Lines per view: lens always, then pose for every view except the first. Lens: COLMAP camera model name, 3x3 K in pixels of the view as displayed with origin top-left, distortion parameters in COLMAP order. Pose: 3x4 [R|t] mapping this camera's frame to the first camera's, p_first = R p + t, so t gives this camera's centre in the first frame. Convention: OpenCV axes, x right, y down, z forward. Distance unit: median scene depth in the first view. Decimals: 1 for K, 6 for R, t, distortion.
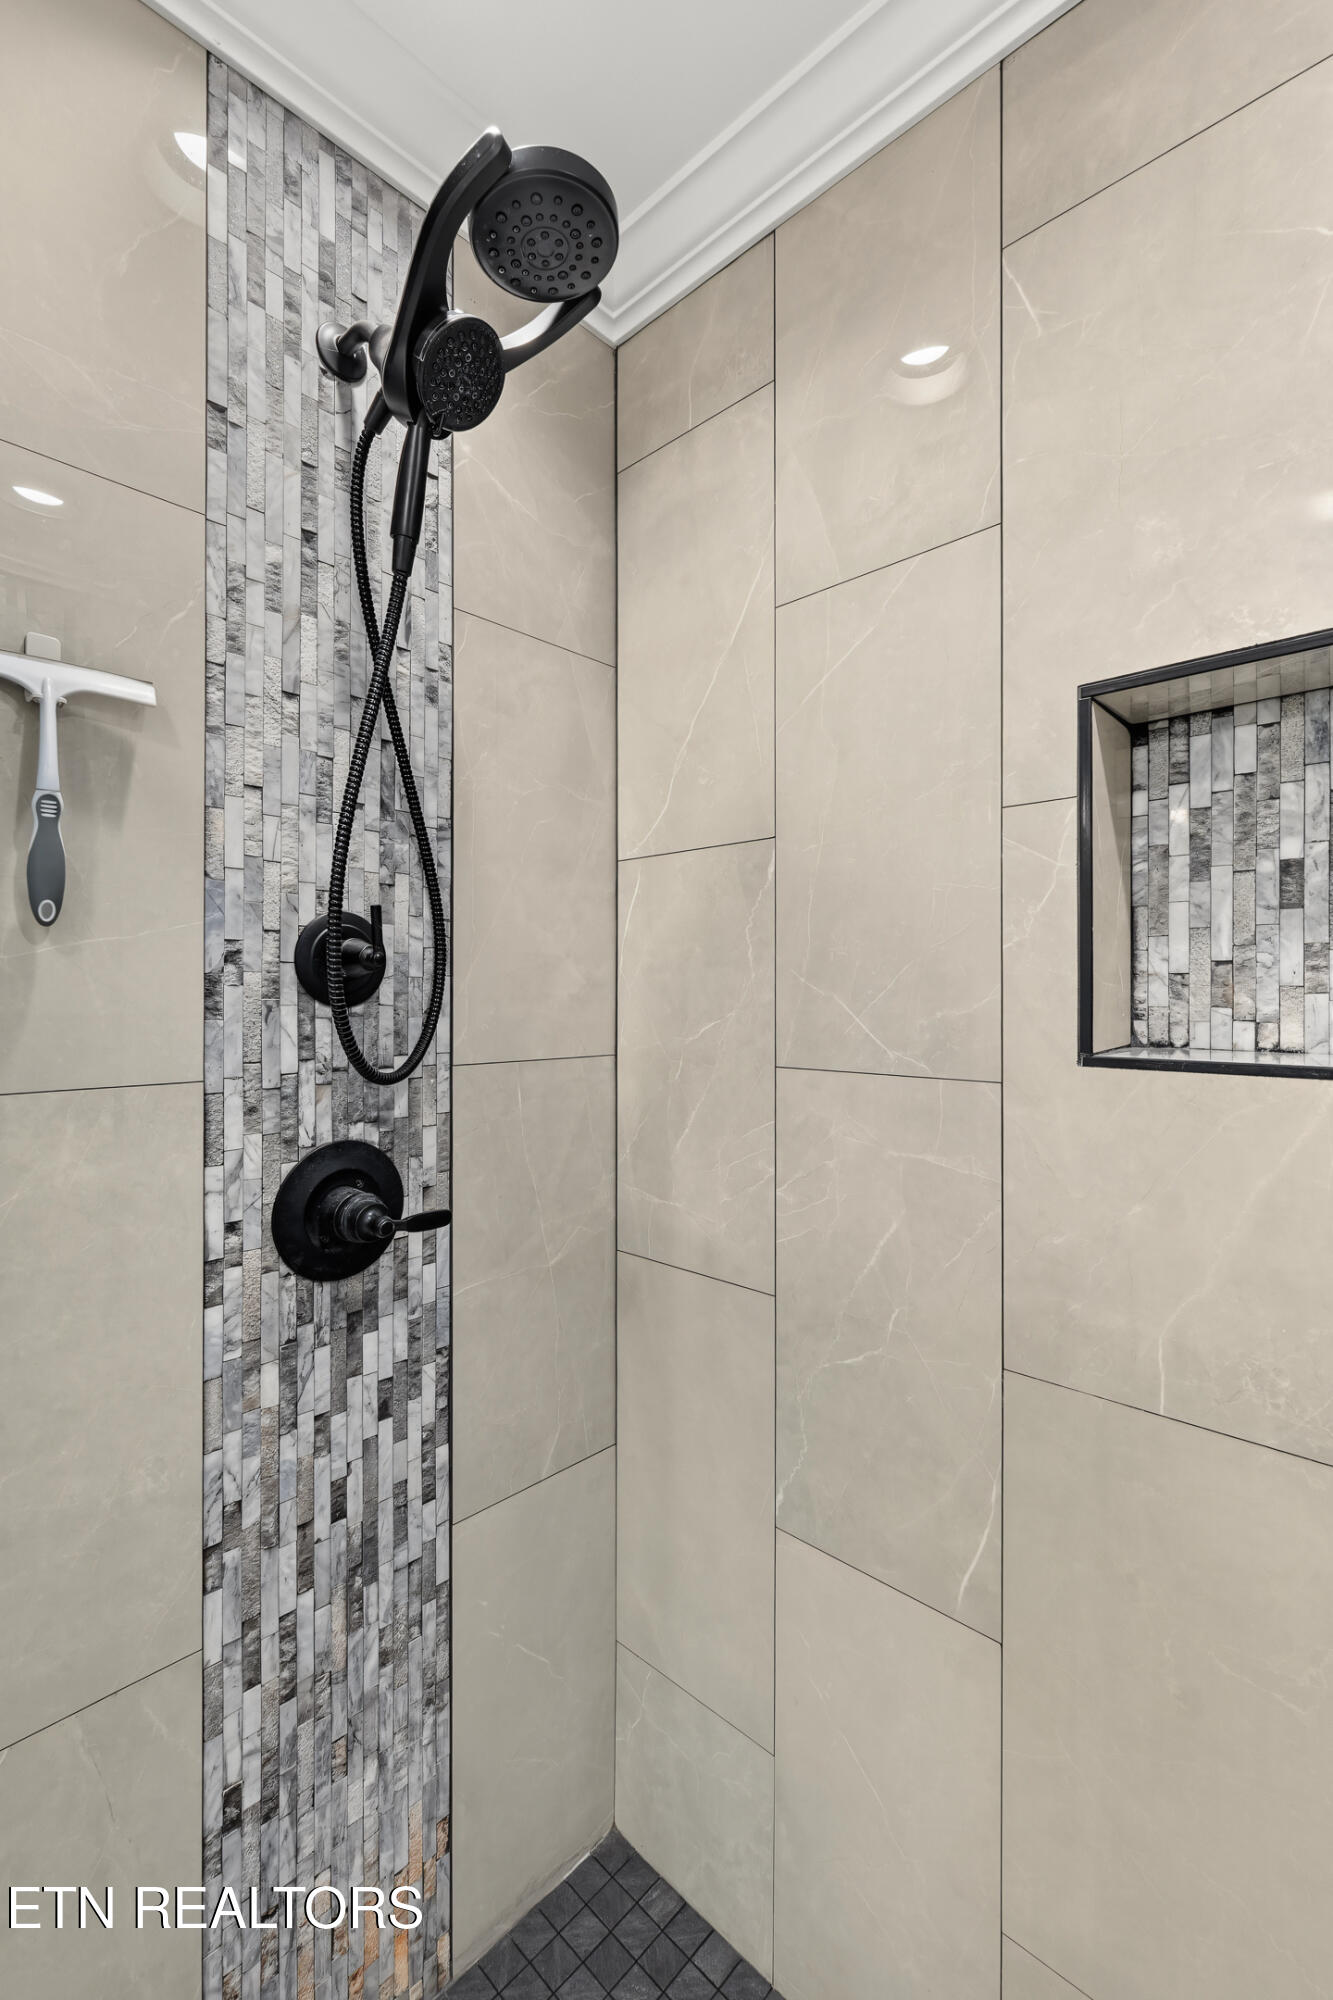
lens RADIAL K [[866.8, 0, 662.5], [0, 866.8, 998.4], [0, 0, 1]] dist [-0.005430, 0.001417]
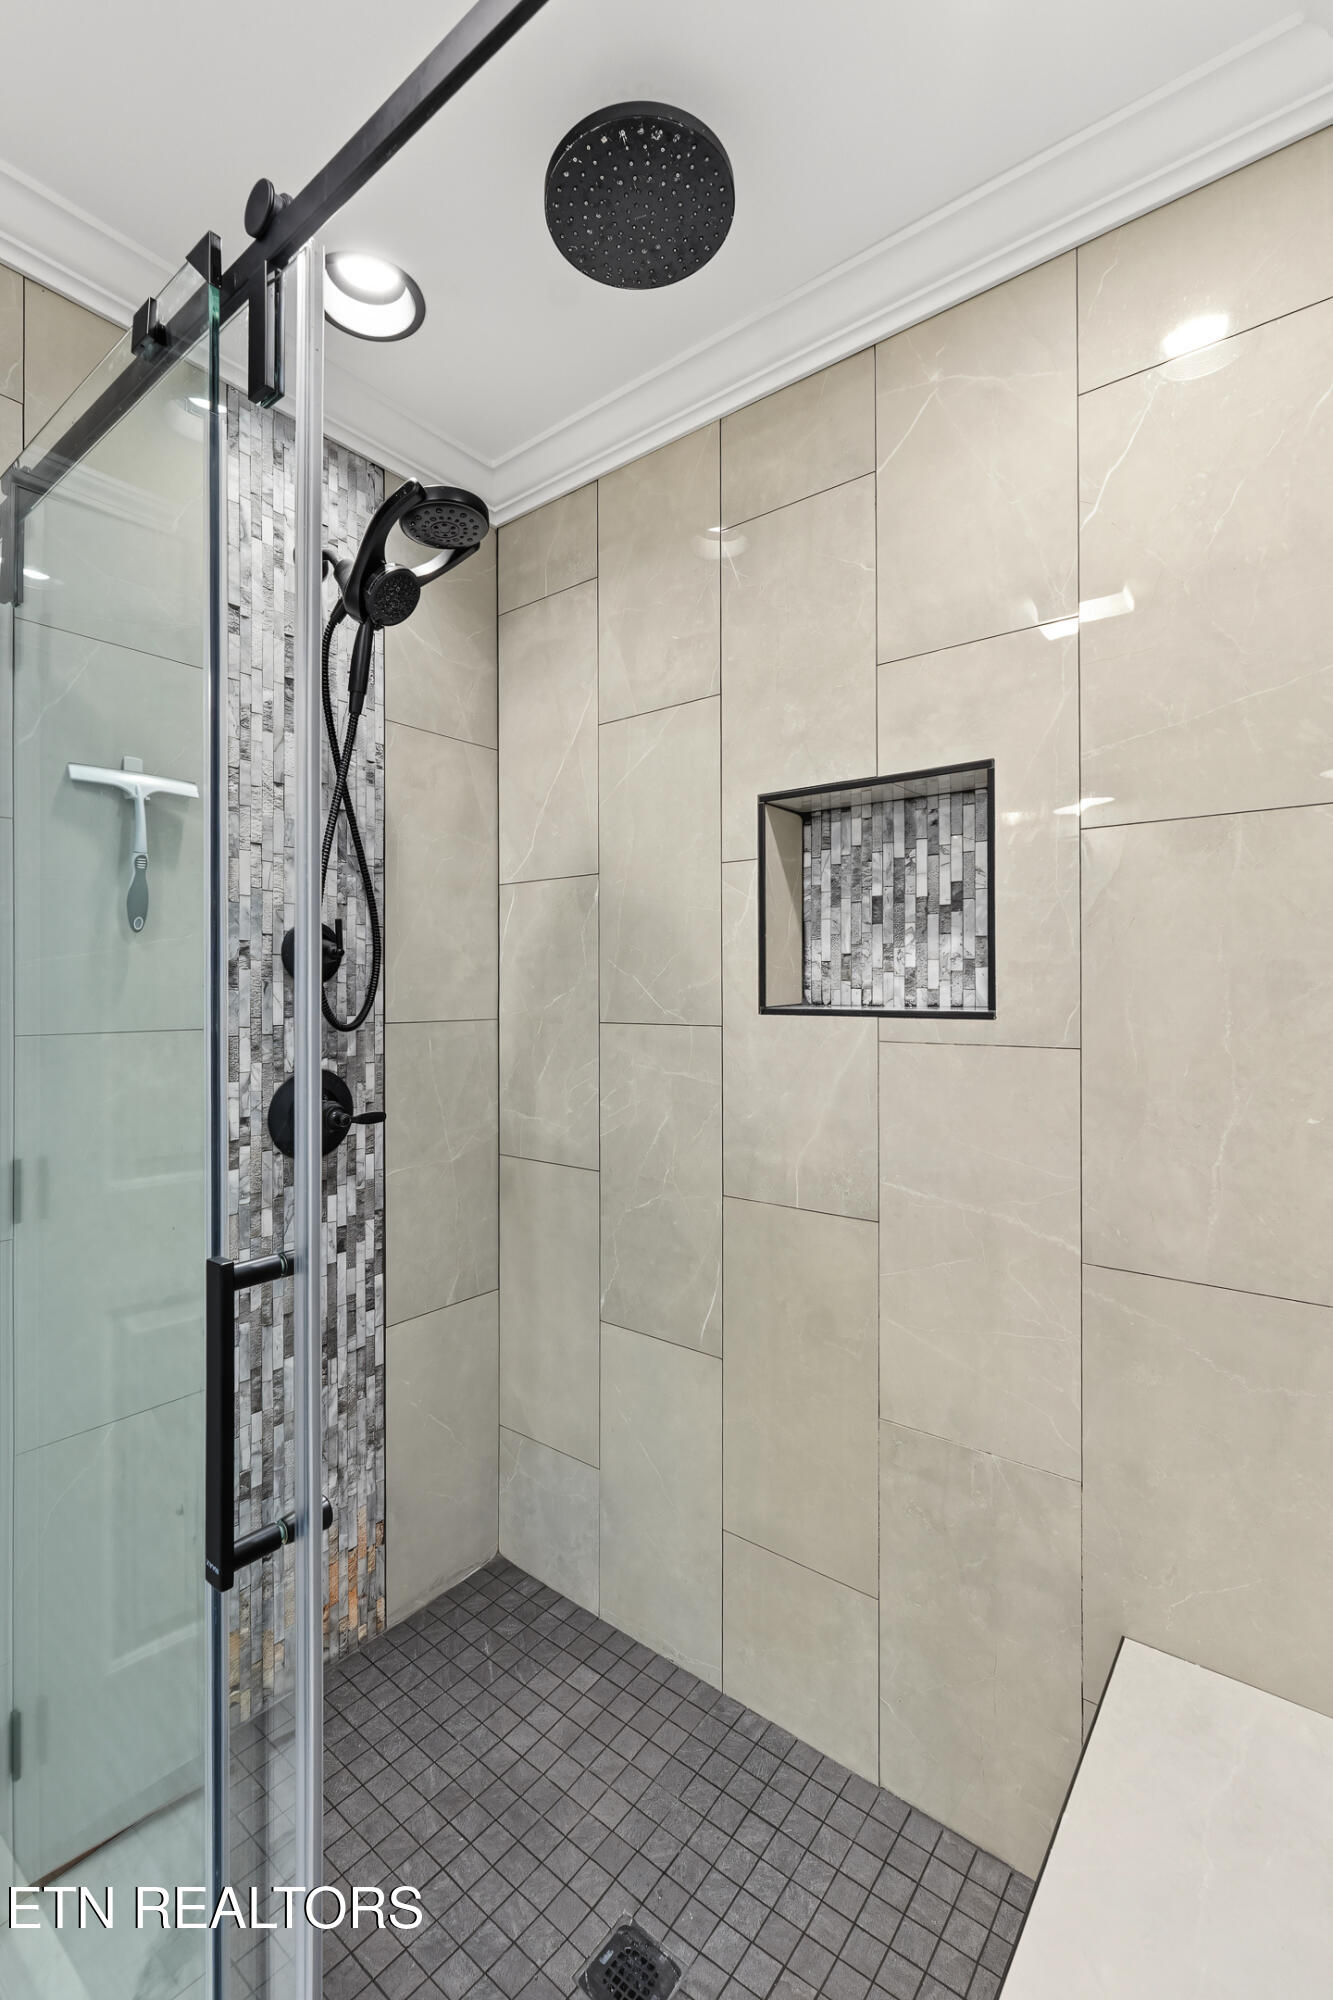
lens RADIAL K [[866.8, 0, 675.5], [0, 866.8, 990.2], [0, 0, 1]] dist [-0.005430, 0.001417]
pose [[0.994678, -0.003647, 0.102967, 0.121409], [0.004066, 0.999984, -0.003861, 0.031626], [-0.102951, 0.004259, 0.994677, -0.628756]]
